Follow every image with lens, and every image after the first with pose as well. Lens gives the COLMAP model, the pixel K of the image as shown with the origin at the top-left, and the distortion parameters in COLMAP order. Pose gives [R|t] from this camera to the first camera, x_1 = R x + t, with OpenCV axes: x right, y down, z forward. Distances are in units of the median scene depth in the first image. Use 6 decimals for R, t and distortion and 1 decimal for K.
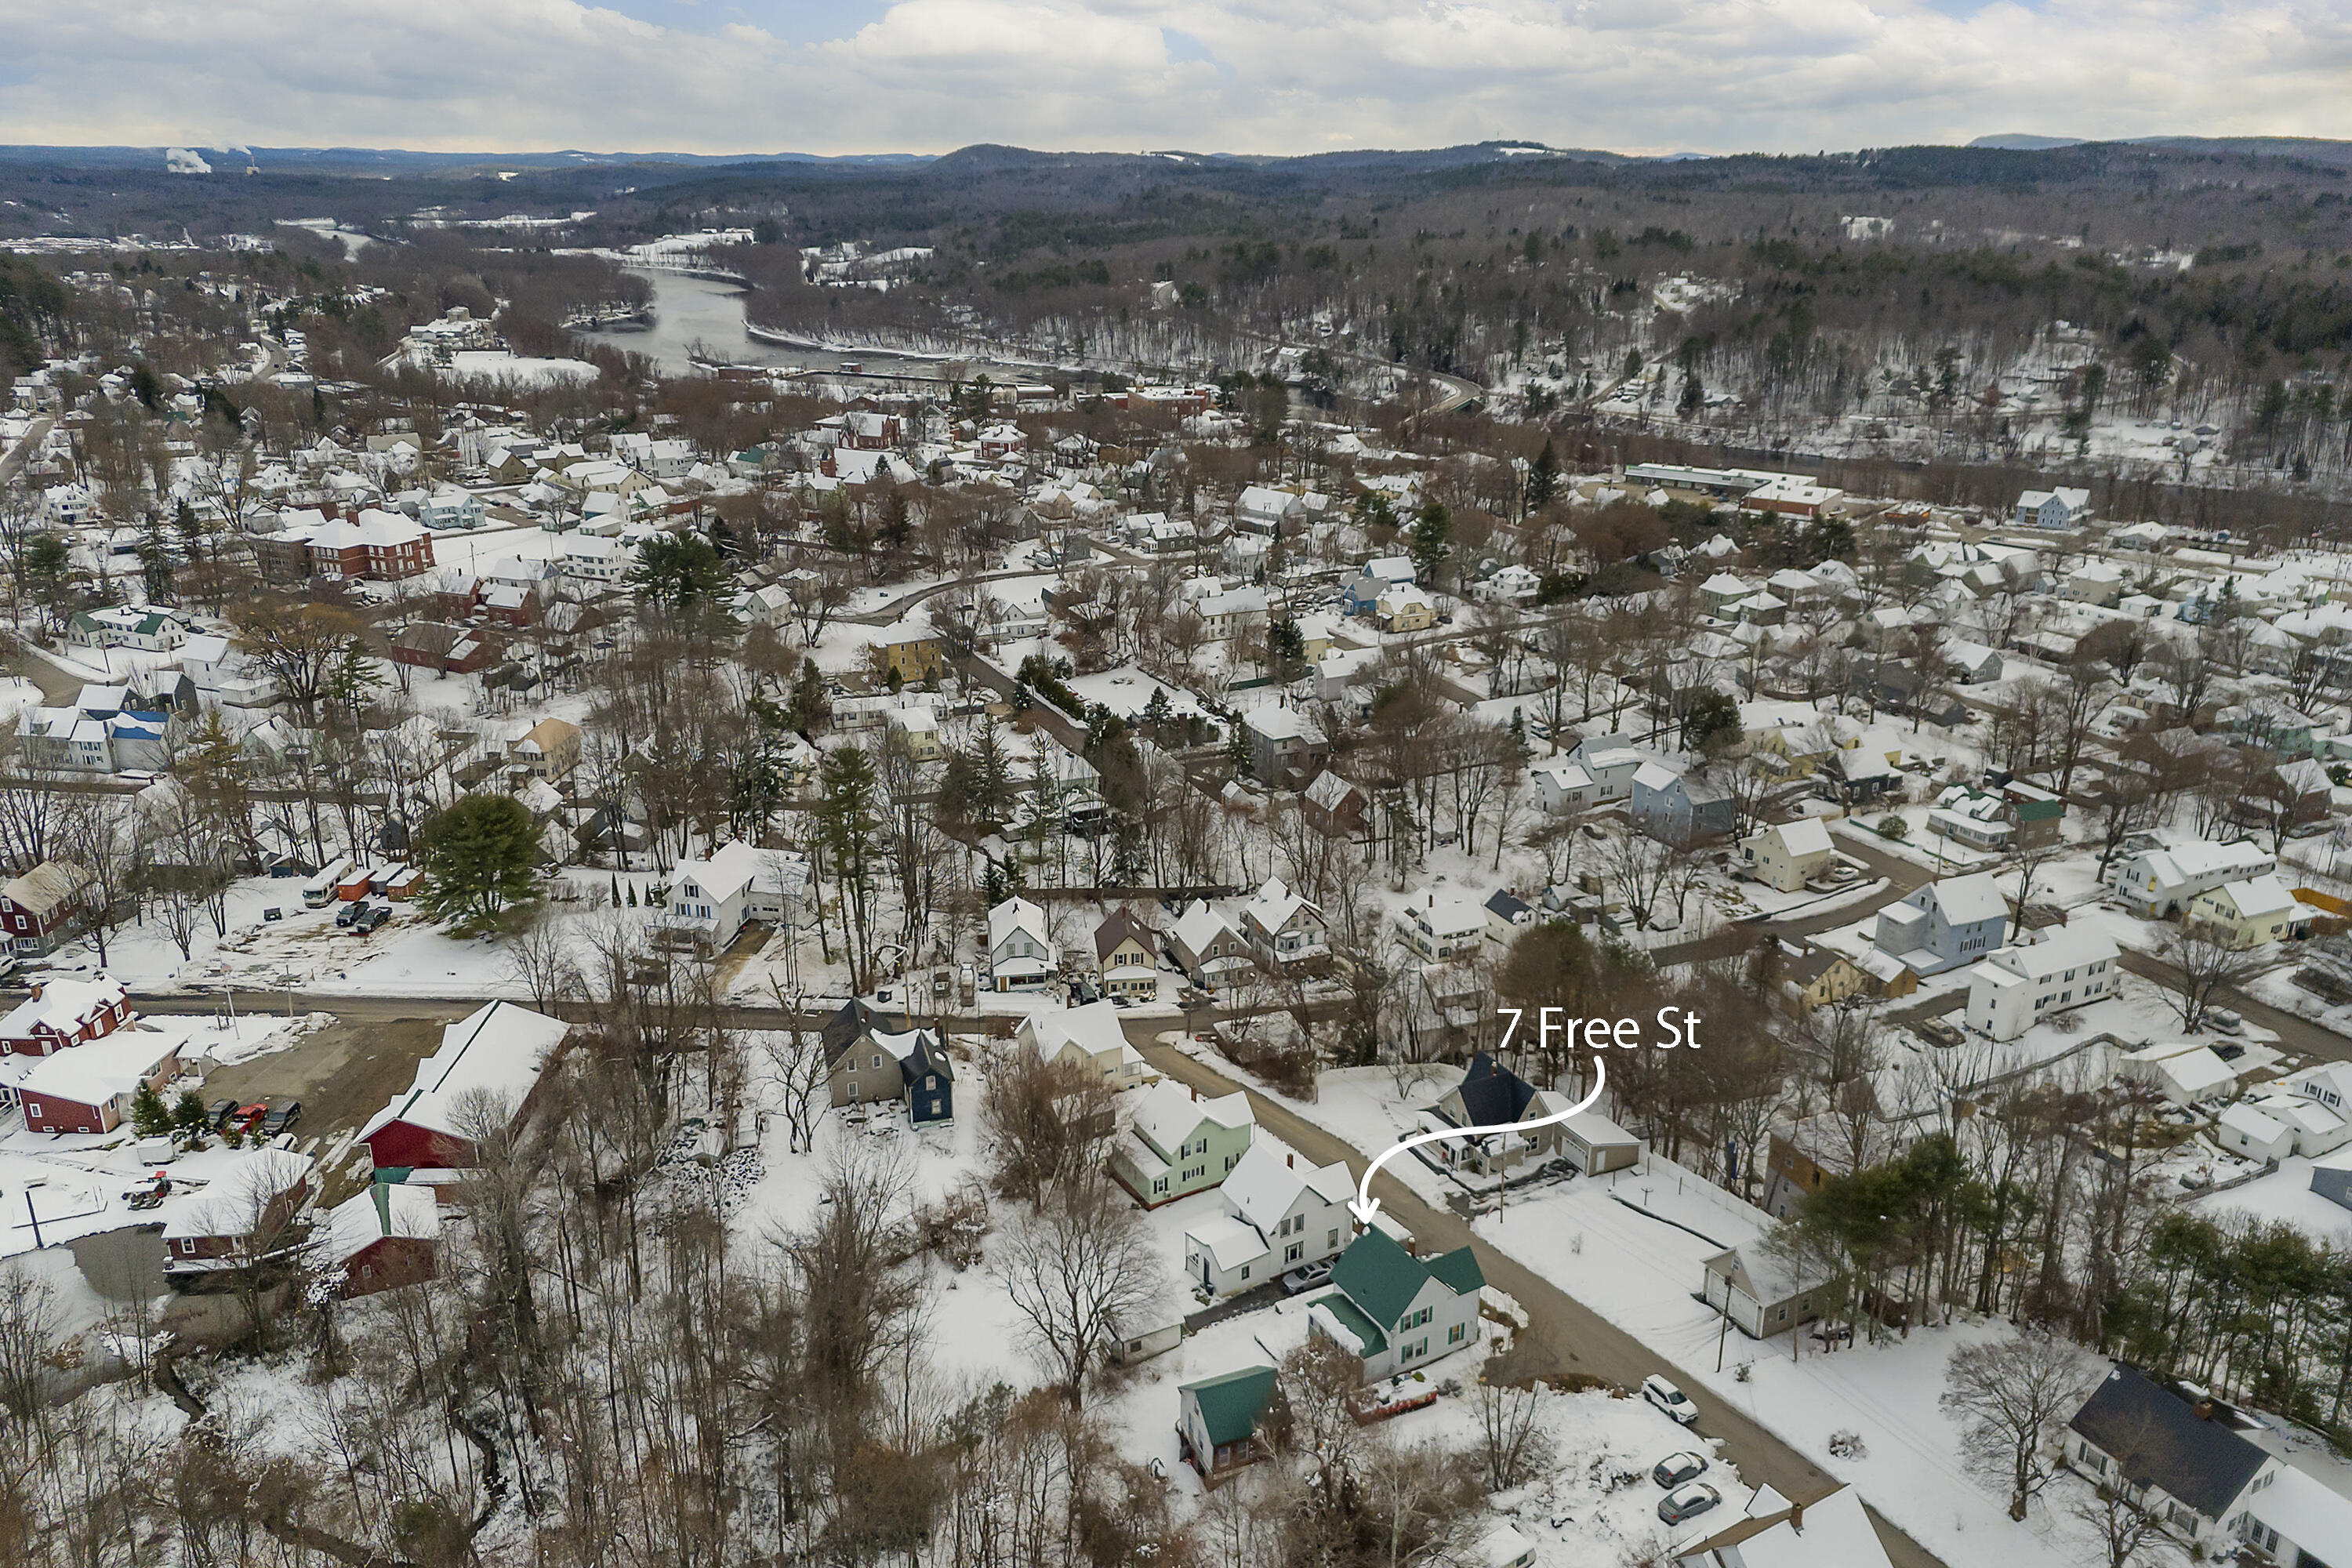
lens RADIAL K [[1698.4, 0, 1172.5], [0, 1698.4, 770.7], [0, 0, 1]] dist [0.192486, -0.480205]
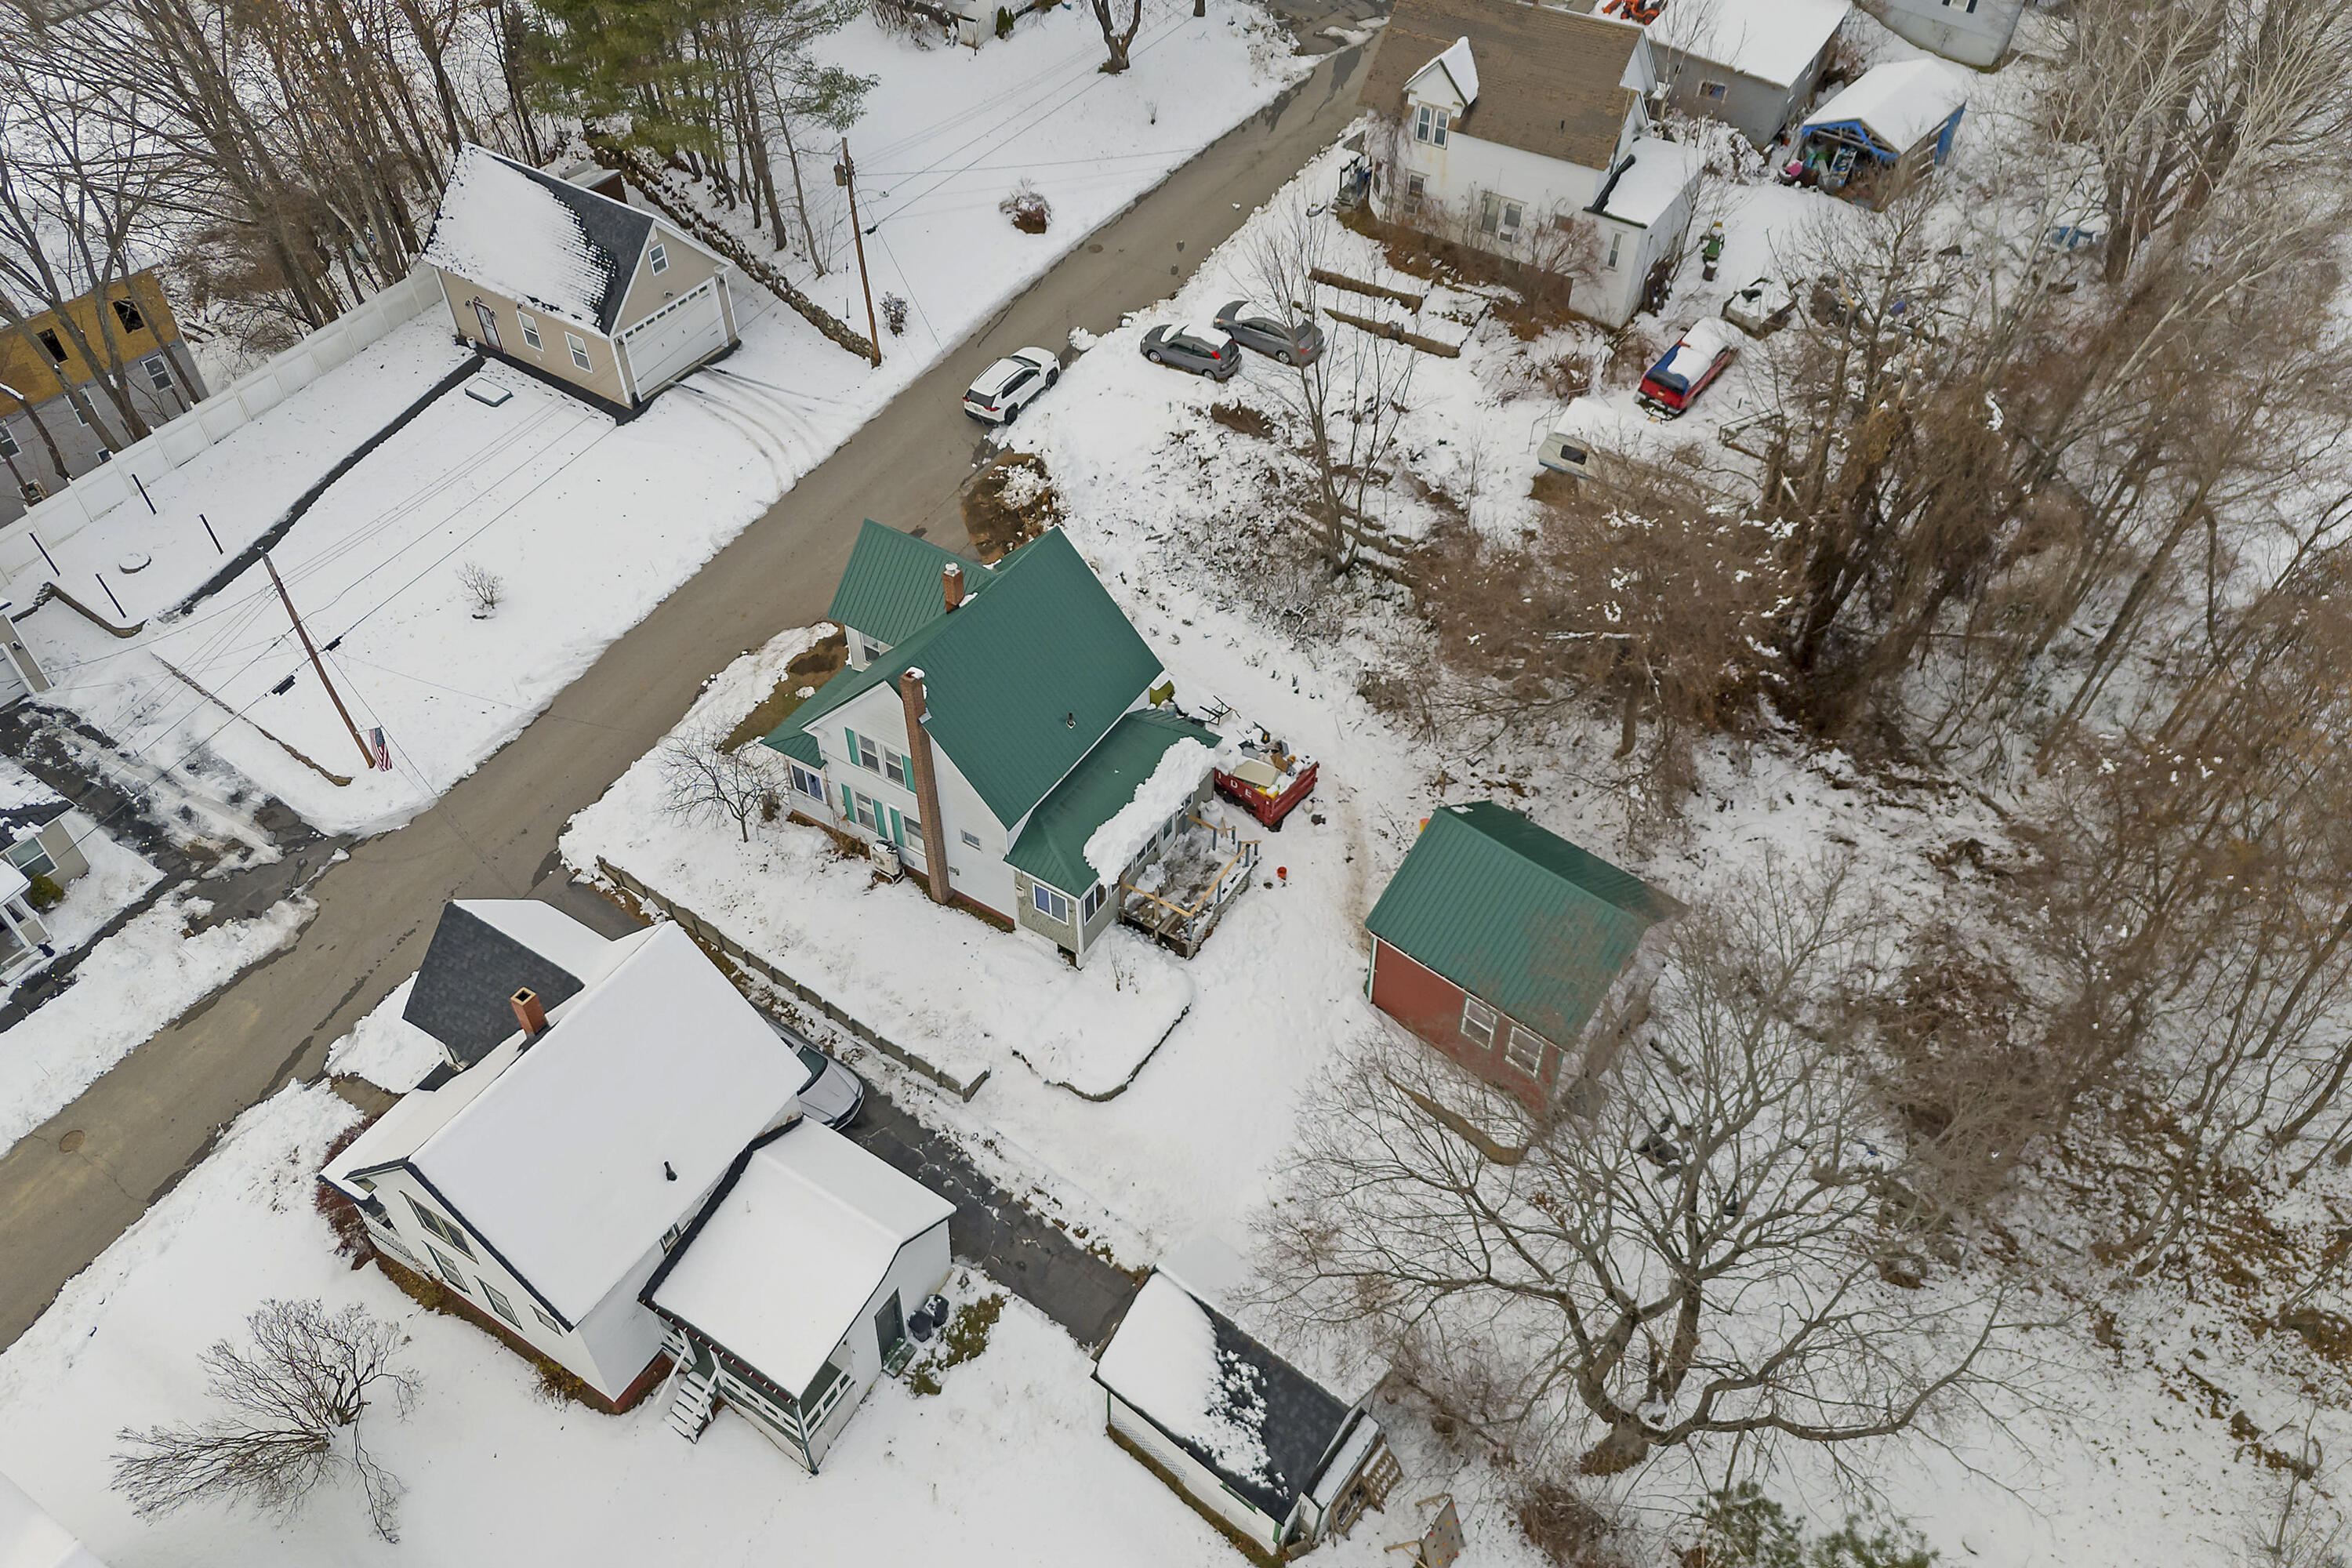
lens RADIAL K [[1761.4, 0, 1192.4], [0, 1761.4, 784.3], [0, 0, 1]] dist [0.115630, -0.094634]
pose [[-0.461436, -0.632613, 0.621994, -0.139368], [0.295126, 0.551711, 0.780074, 0.023525], [-0.836647, 0.543521, -0.067879, 0.973715]]
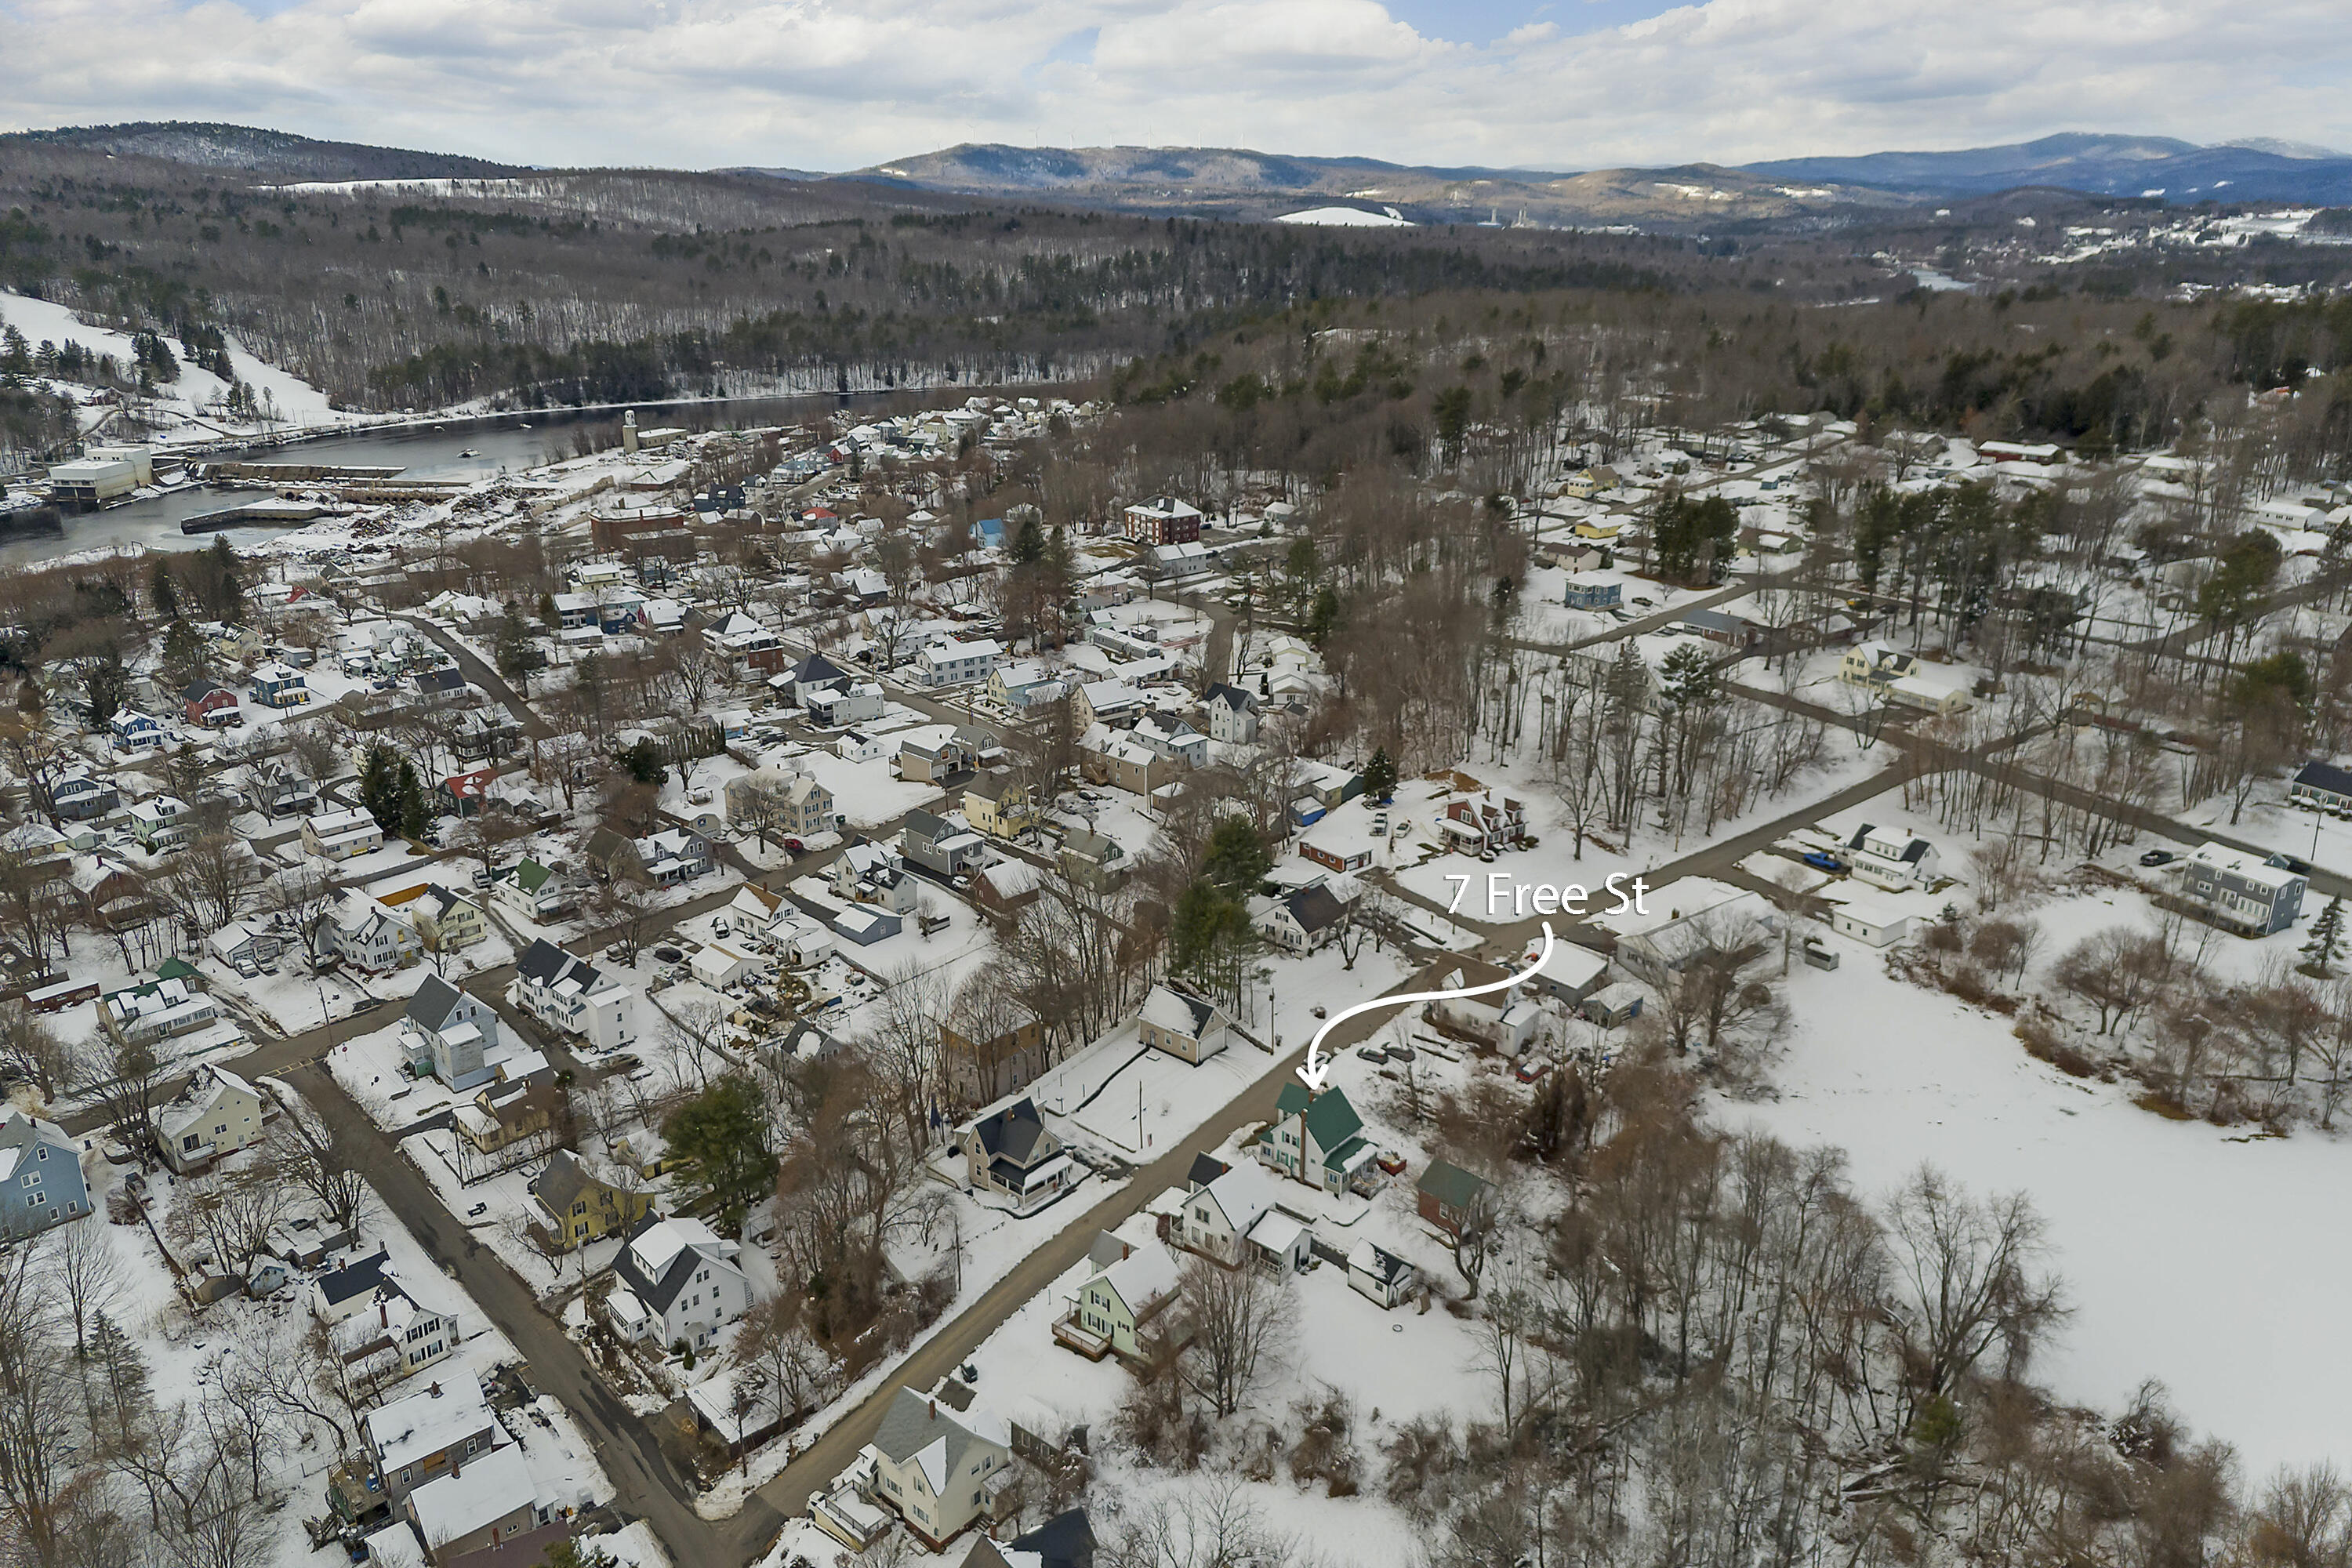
lens RADIAL K [[1761.4, 0, 1192.4], [0, 1761.4, 784.3], [0, 0, 1]] dist [0.115630, -0.094634]
pose [[-0.364093, -0.306638, 0.879437, -1.011618], [0.307503, 0.851720, 0.424282, -0.582820], [-0.879135, 0.424908, -0.215813, 1.254935]]
